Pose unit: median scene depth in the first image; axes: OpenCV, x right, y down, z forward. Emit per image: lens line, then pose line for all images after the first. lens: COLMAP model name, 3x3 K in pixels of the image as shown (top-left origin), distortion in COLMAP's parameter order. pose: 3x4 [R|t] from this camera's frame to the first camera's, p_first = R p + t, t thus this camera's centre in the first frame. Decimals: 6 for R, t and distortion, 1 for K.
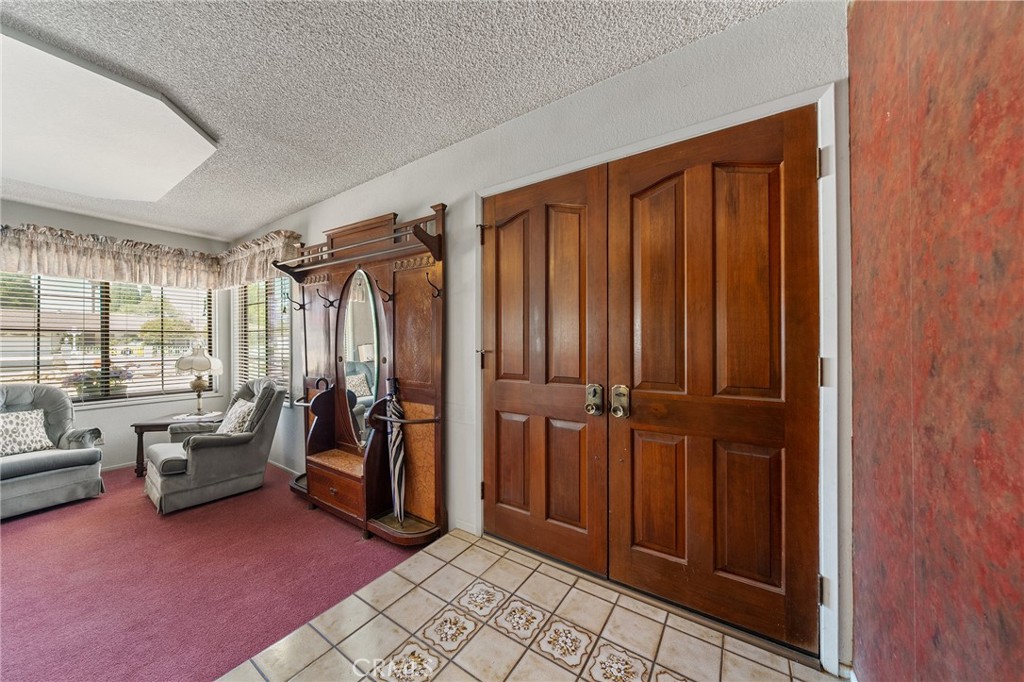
lens RADIAL K [[347.8, 0, 512.0], [0, 347.8, 341.0], [0, 0, 1]] dist [0.000135, -0.000011]
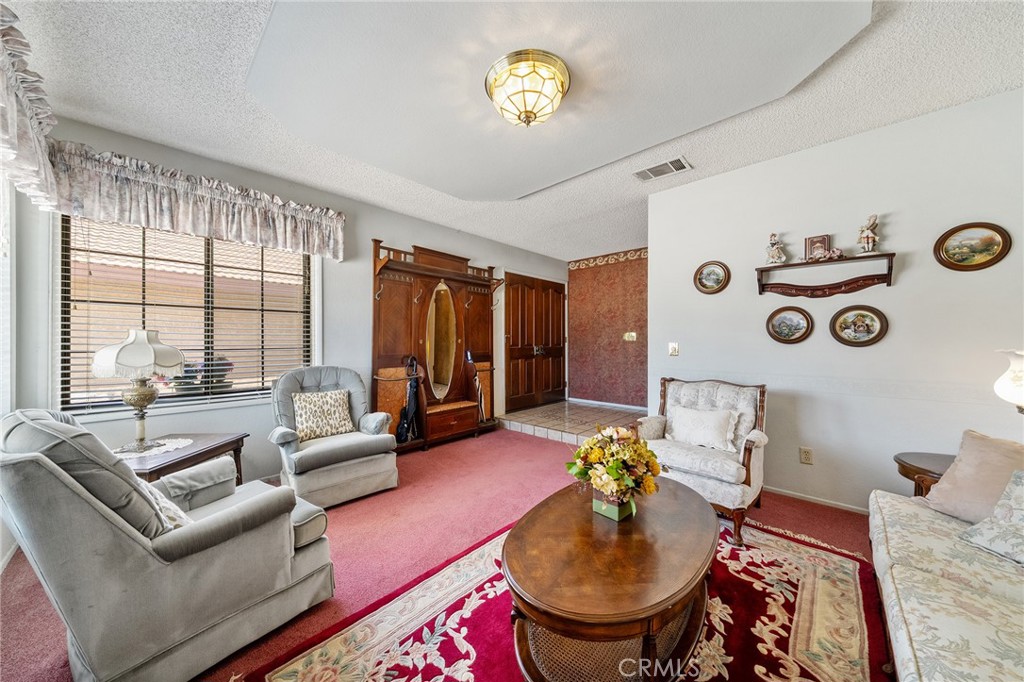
lens RADIAL K [[347.8, 0, 512.0], [0, 347.8, 341.0], [0, 0, 1]] dist [0.000135, -0.000011]
pose [[0.173622, 0.003427, 0.984806, -2.411854], [-0.006748, 0.999975, -0.002291, 0.069064], [-0.984789, -0.006248, 0.173641, 0.541033]]
